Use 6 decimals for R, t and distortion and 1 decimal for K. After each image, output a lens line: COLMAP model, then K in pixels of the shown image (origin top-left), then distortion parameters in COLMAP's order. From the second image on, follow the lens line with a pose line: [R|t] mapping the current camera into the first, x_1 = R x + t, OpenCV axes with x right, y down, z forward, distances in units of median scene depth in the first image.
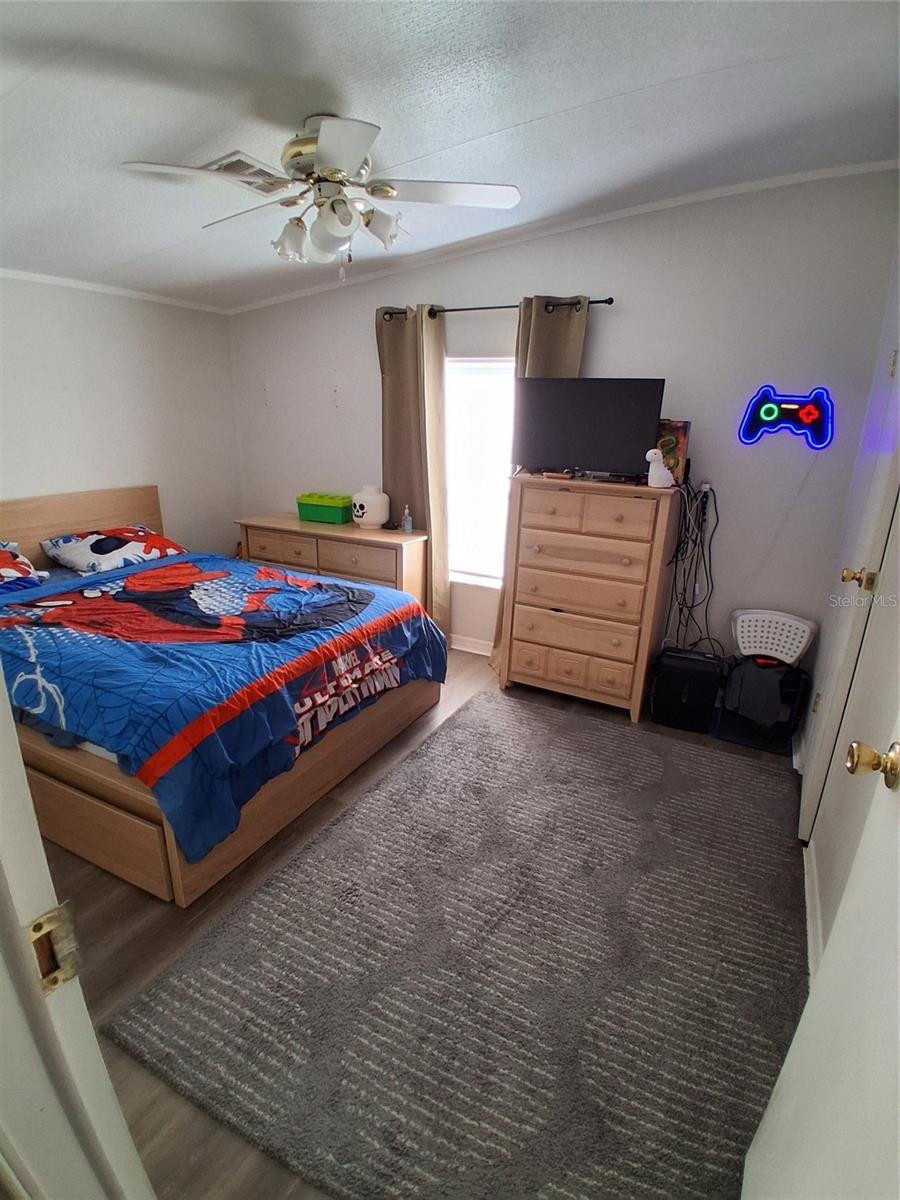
lens RADIAL K [[596.8, 0, 458.4], [0, 596.8, 611.5], [0, 0, 1]] dist [0.008434, -0.049683]
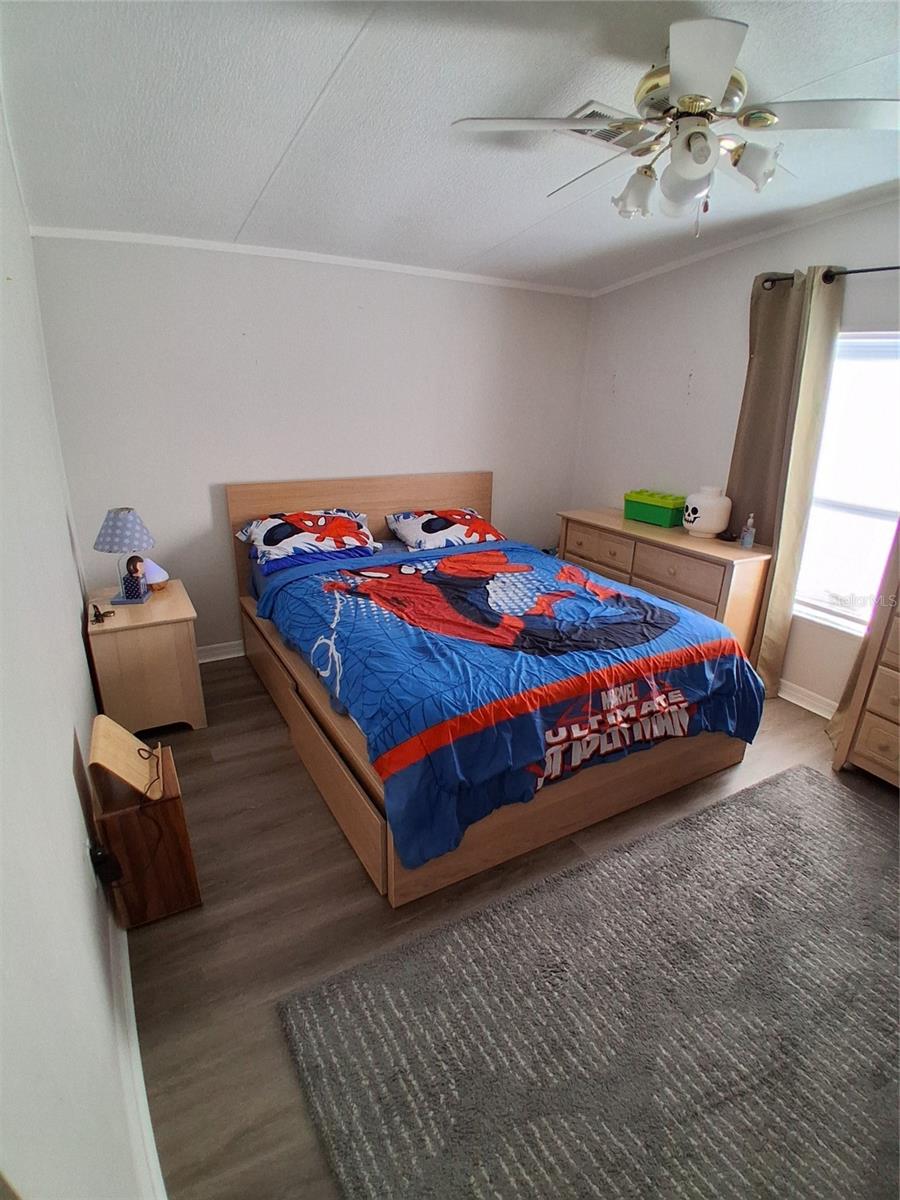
lens RADIAL K [[596.8, 0, 458.4], [0, 596.8, 611.5], [0, 0, 1]] dist [0.008434, -0.049683]
pose [[0.835907, 0.179336, -0.518746, 0.040293], [-0.169846, 0.983243, 0.066227, -0.051436], [0.521930, 0.032747, 0.852359, 0.155332]]
